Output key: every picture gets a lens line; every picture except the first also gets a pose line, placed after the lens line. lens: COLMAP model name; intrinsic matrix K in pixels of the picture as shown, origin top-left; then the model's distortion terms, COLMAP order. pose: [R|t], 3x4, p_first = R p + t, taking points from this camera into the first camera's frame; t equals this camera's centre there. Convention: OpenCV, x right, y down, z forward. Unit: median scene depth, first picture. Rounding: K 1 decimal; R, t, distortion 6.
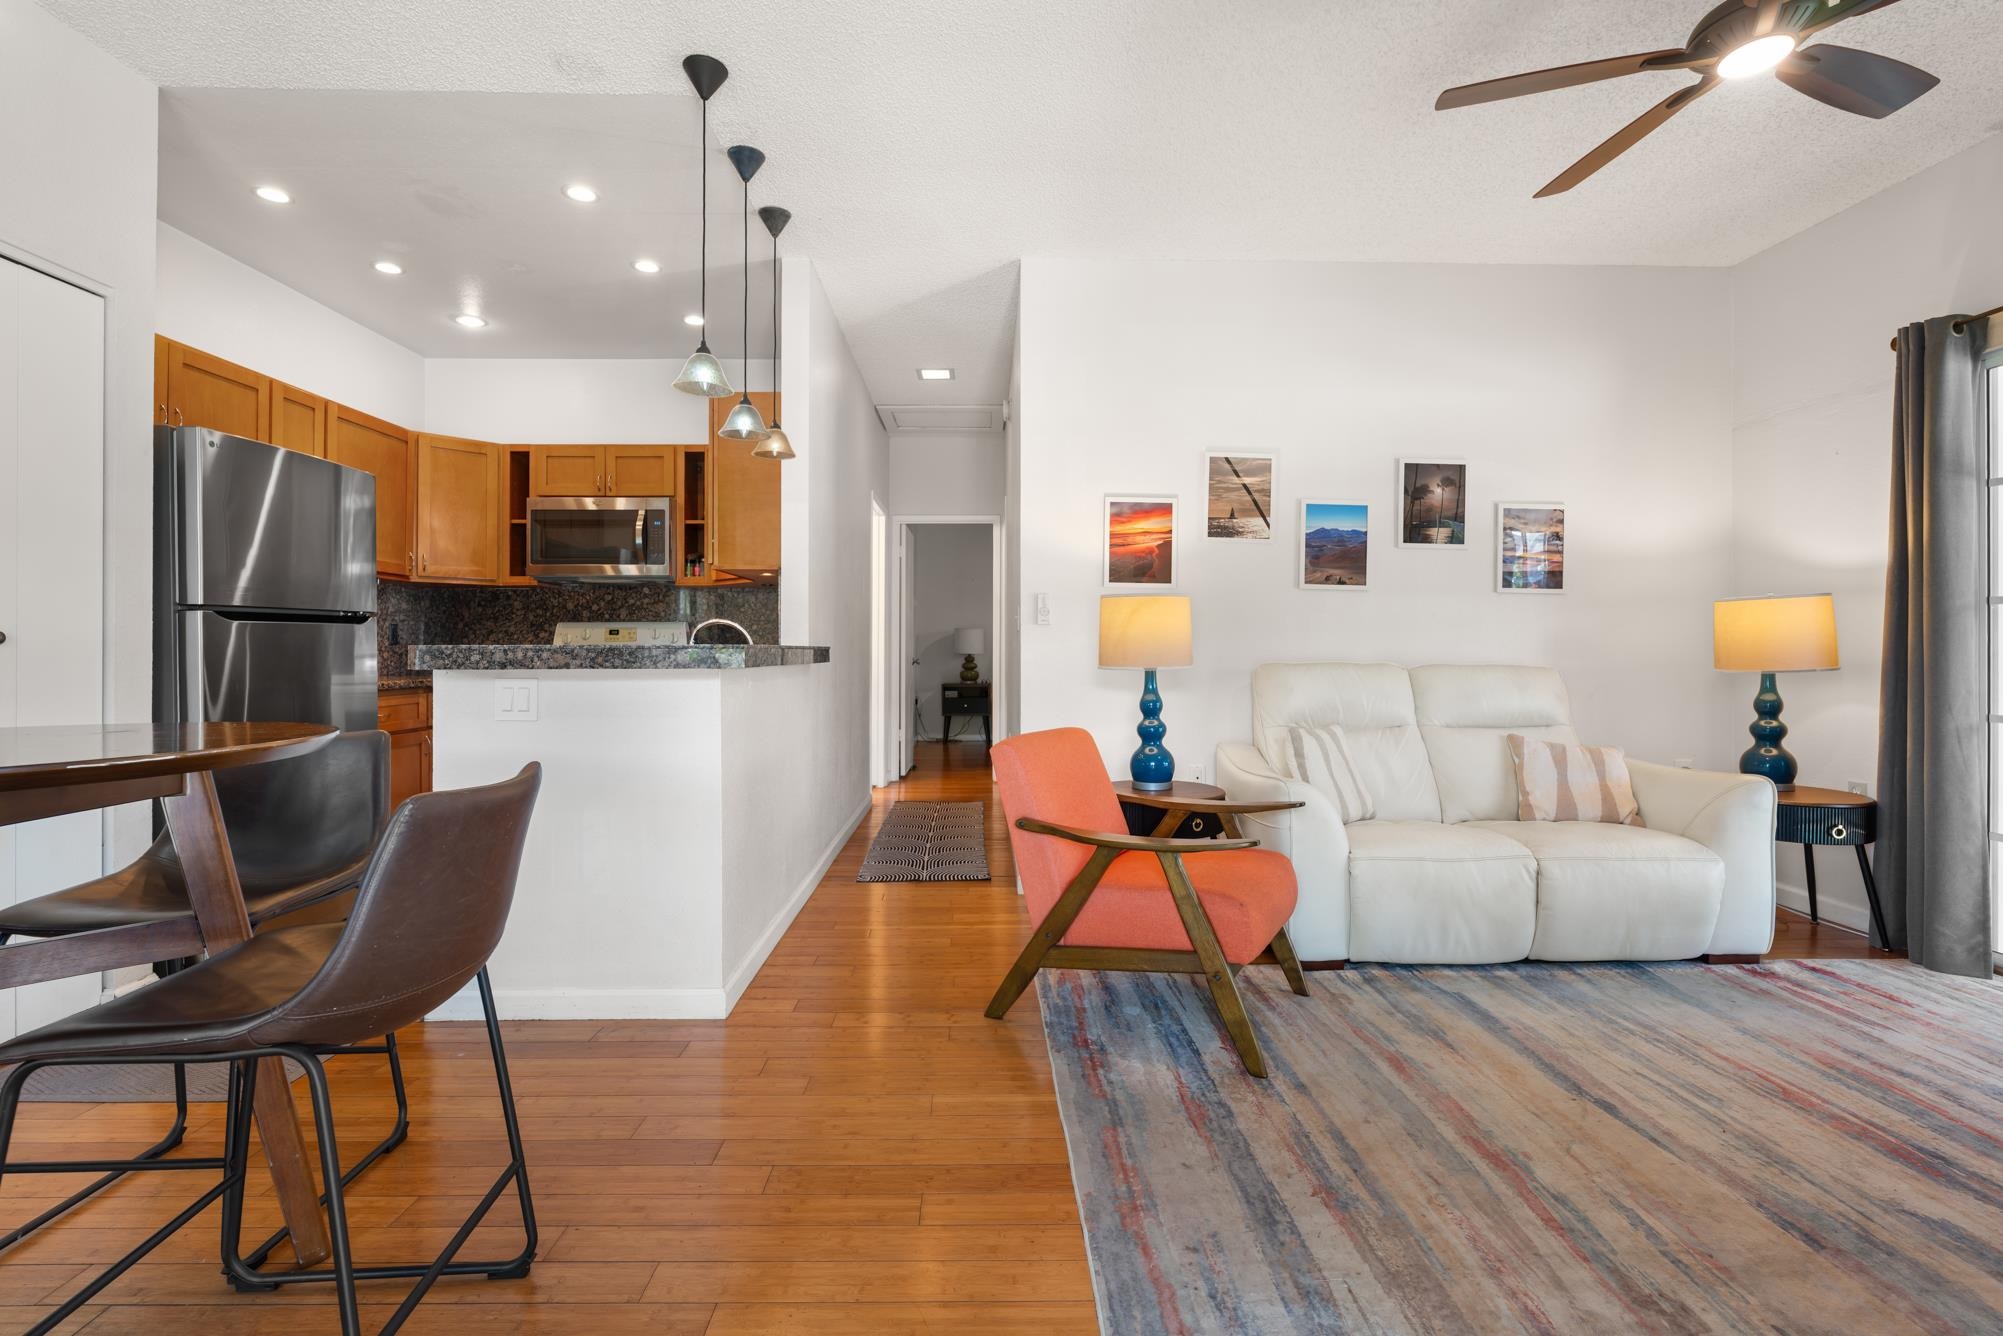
lens RADIAL K [[885.5, 0, 994.9], [0, 885.5, 647.0], [0, 0, 1]] dist [-0.009803, 0.000002]
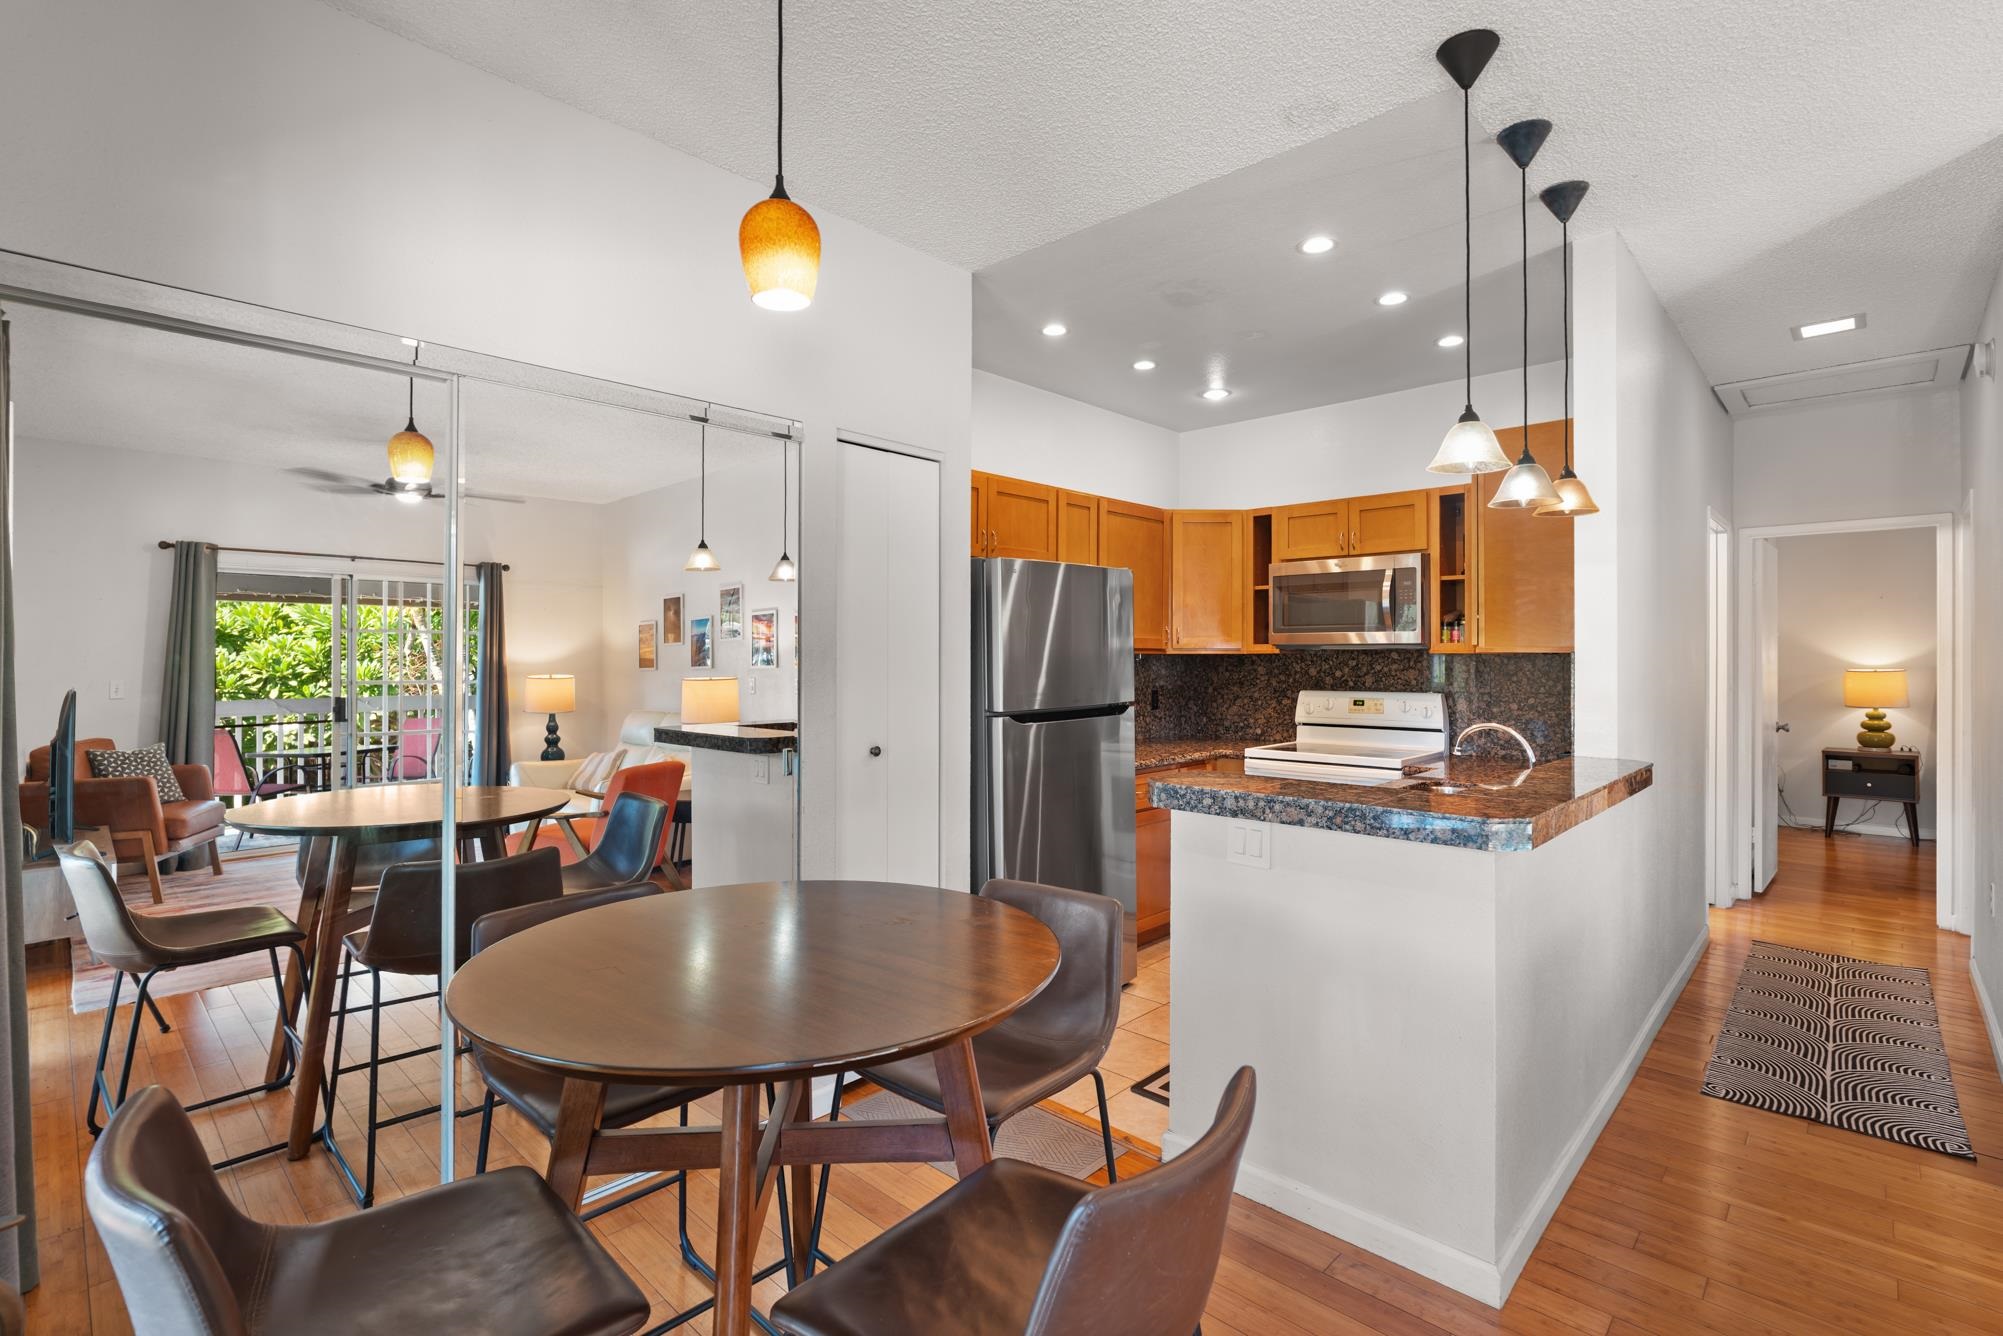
lens RADIAL K [[920.2, 0, 1008.6], [0, 920.2, 650.6], [0, 0, 1]] dist [-0.009160, 0.000207]
pose [[0.715520, -0.003252, -0.698585, -0.040995], [0.000953, 0.999993, -0.003679, -0.088128], [0.698592, 0.001967, 0.715518, 0.104227]]
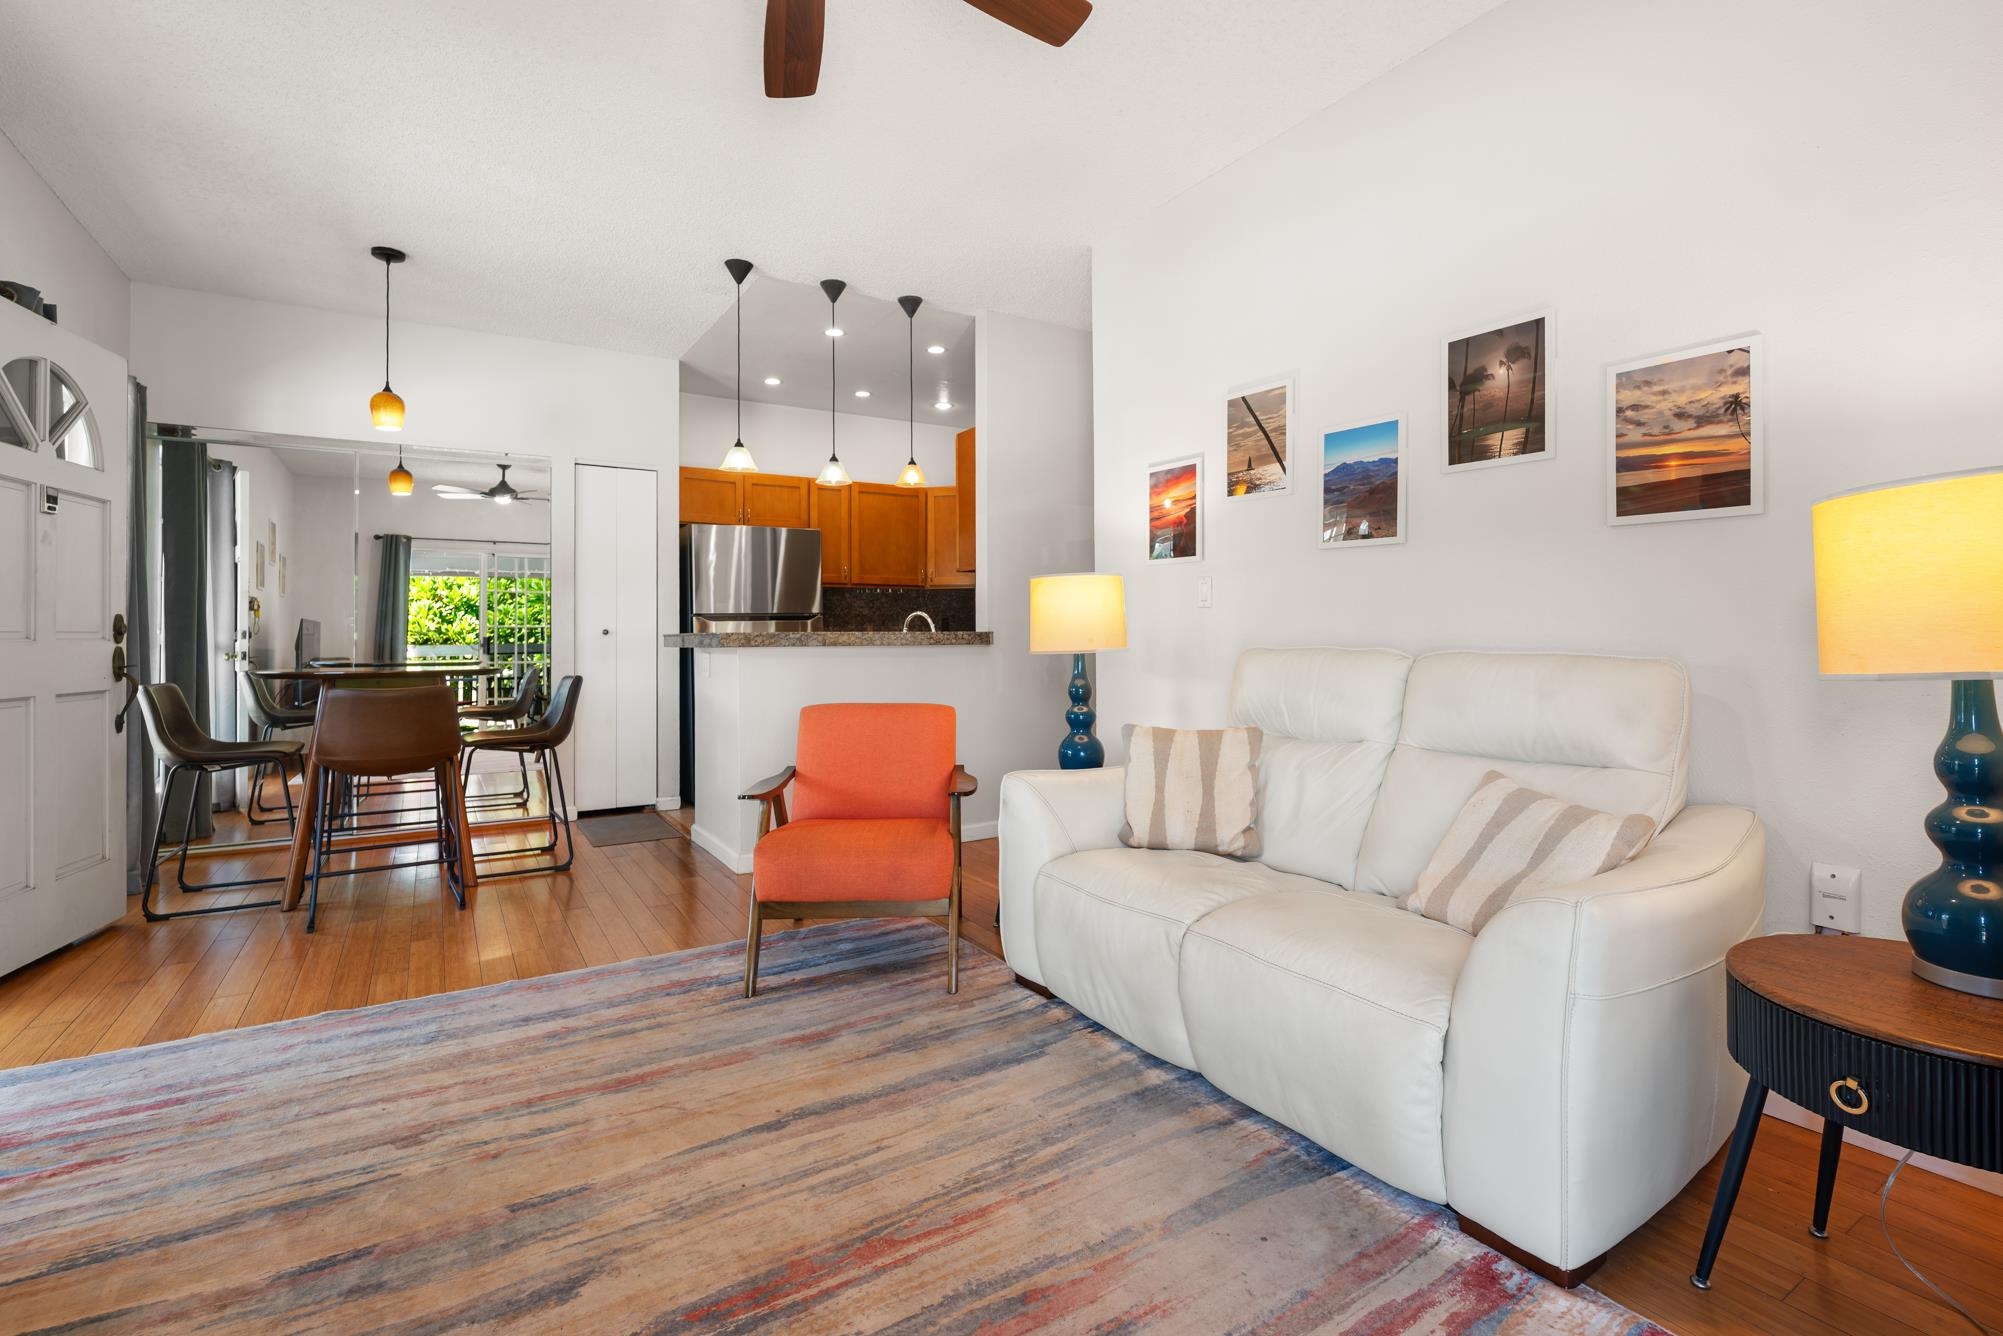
lens RADIAL K [[926.5, 0, 1004.5], [0, 926.5, 611.6], [0, 0, 1]] dist [0.000977, 0.000185]
pose [[0.514733, -0.025354, -0.856976, 0.876440], [0.009228, 0.999669, -0.024032, 0.003012], [0.857301, 0.004462, 0.514796, 0.369819]]
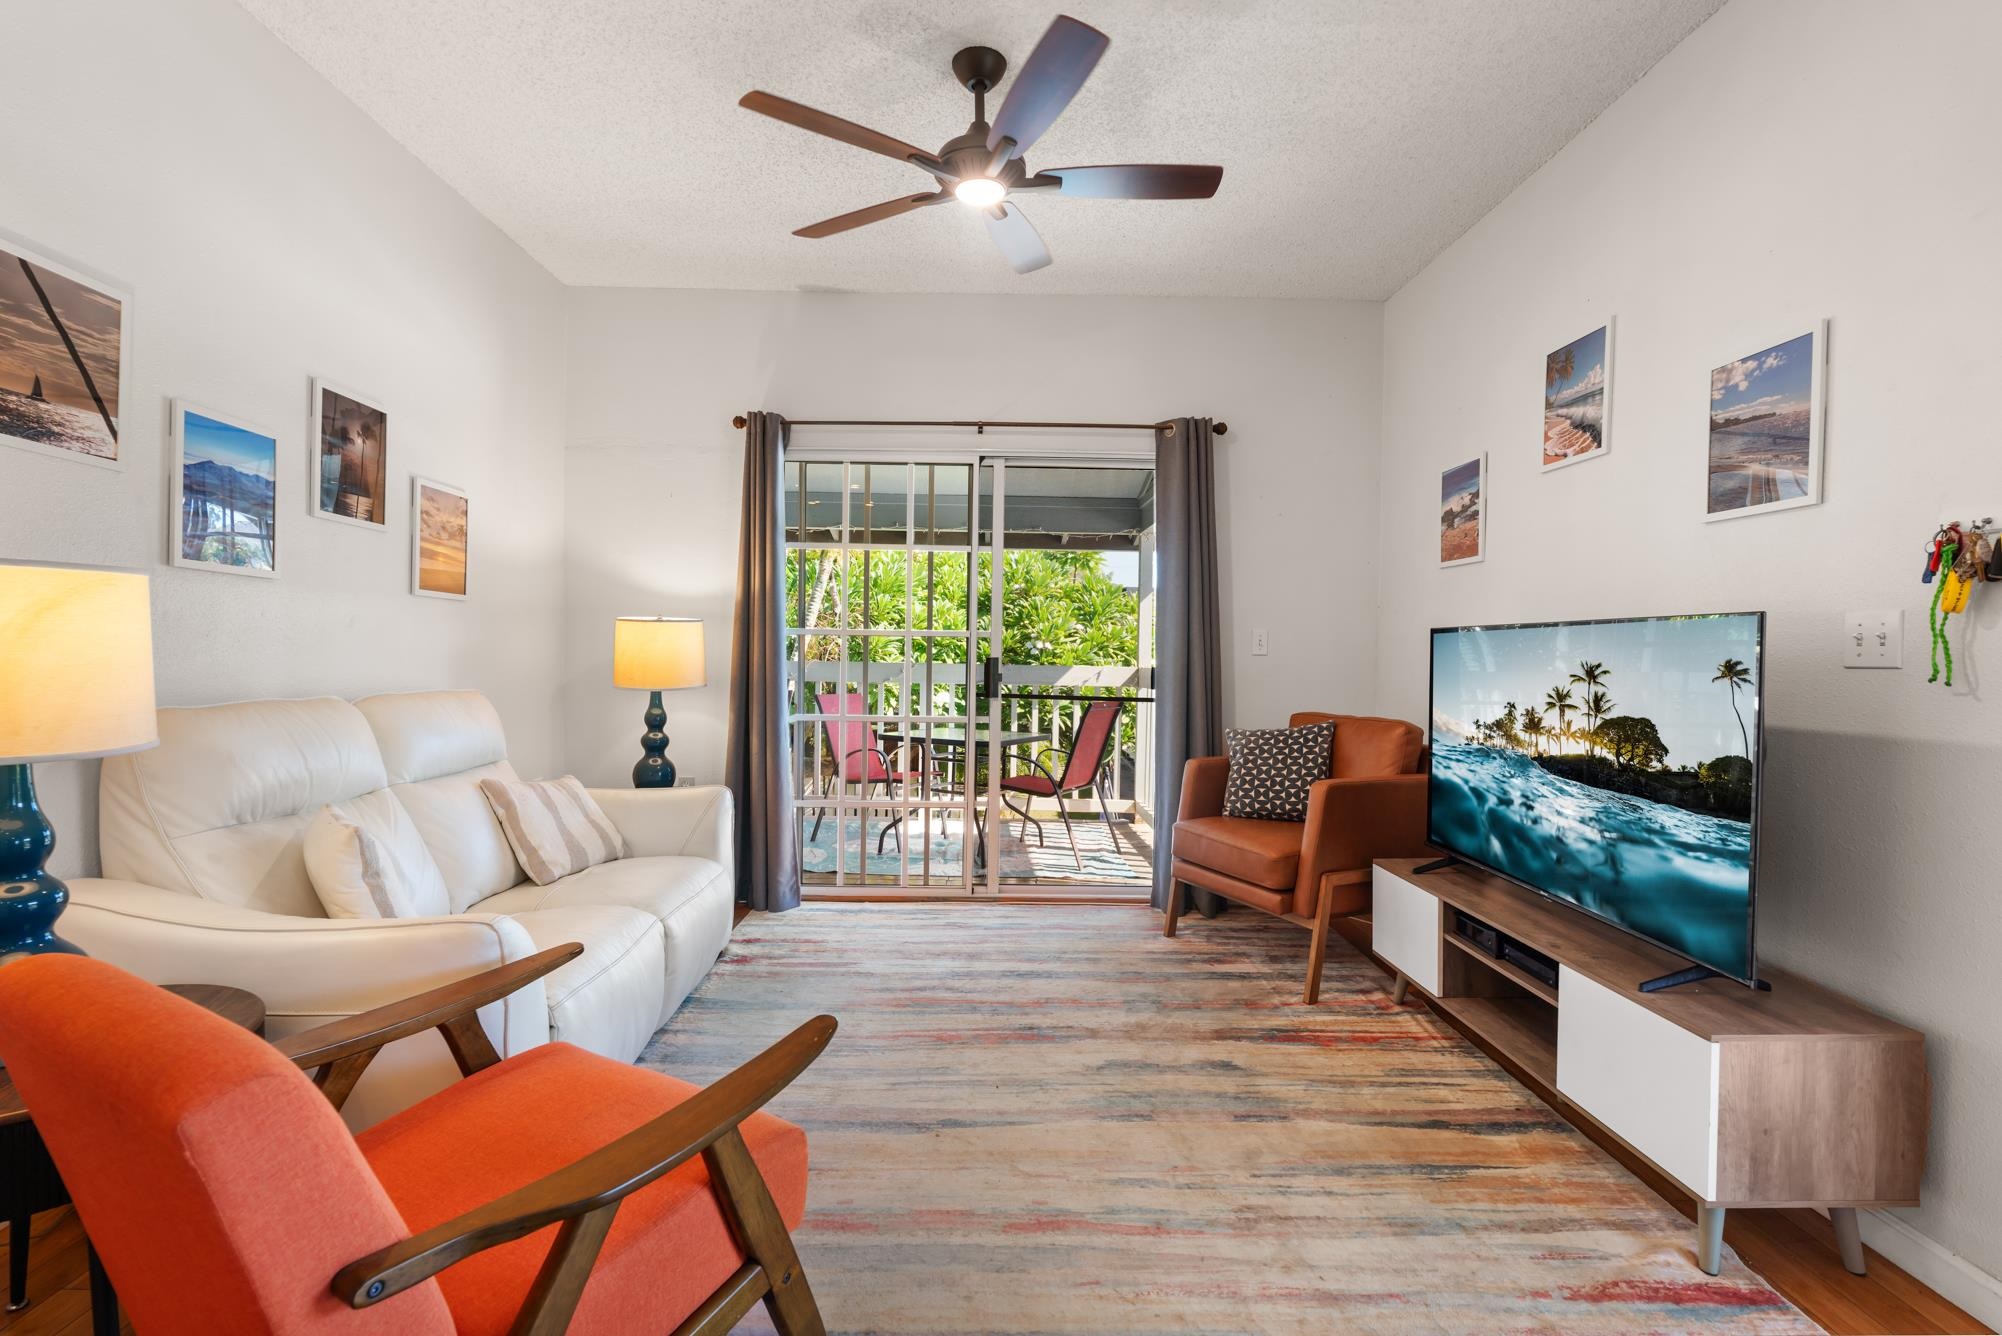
lens RADIAL K [[880.7, 0, 1001.0], [0, 880.7, 668.0], [0, 0, 1]] dist [-0.012722, -0.000421]
pose [[-0.001647, -0.024363, 0.999702, -0.181331], [-0.019088, 0.999522, 0.024327, -0.027319], [-0.999816, -0.019042, -0.002111, 0.500673]]
